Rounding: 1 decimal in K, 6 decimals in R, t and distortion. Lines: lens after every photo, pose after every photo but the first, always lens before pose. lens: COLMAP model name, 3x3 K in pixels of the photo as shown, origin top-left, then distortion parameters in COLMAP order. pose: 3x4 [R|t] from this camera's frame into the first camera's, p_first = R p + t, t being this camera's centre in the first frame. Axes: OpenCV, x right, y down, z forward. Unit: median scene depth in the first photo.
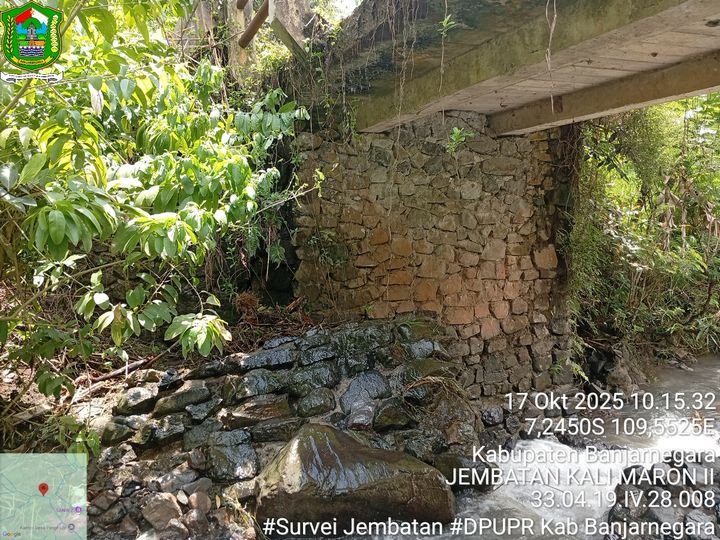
lens RADIAL K [[549.4, 0, 356.8], [0, 549.4, 271.2], [0, 0, 1]] dist [0.110842, -0.235324]
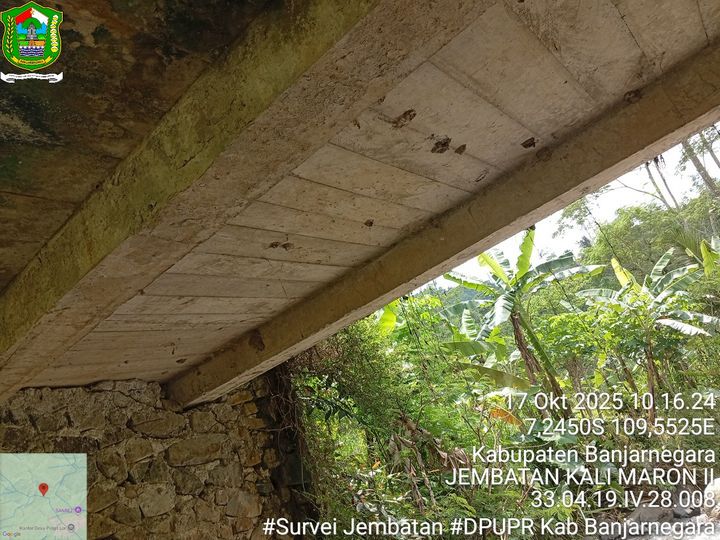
lens RADIAL K [[549.4, 0, 356.8], [0, 549.4, 271.2], [0, 0, 1]] dist [0.110842, -0.235324]
pose [[0.848470, -0.083965, 0.522540, 0.090423], [0.337278, 0.846655, -0.411606, -0.032223], [-0.407851, 0.525477, 0.746681, 0.310405]]
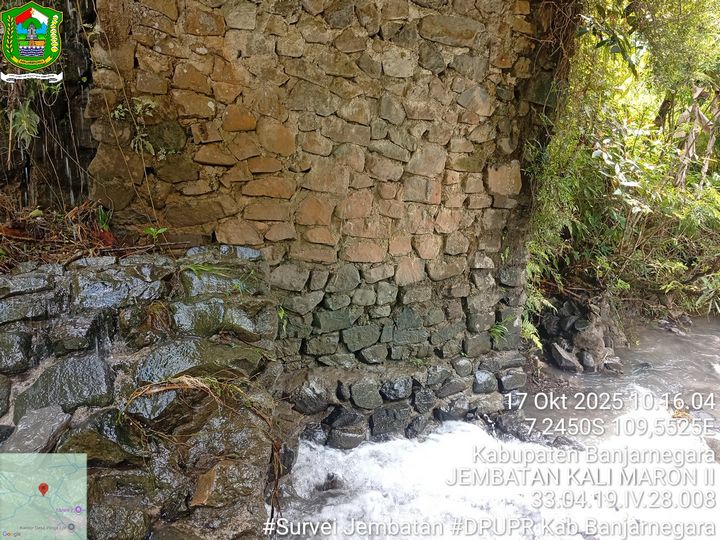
lens RADIAL K [[549.4, 0, 356.8], [0, 549.4, 271.2], [0, 0, 1]] dist [0.110842, -0.235324]
pose [[0.994930, 0.100517, -0.003214, 0.176232], [-0.098579, 0.981080, 0.166627, -0.008481], [0.019902, -0.165465, 0.986015, 0.297869]]
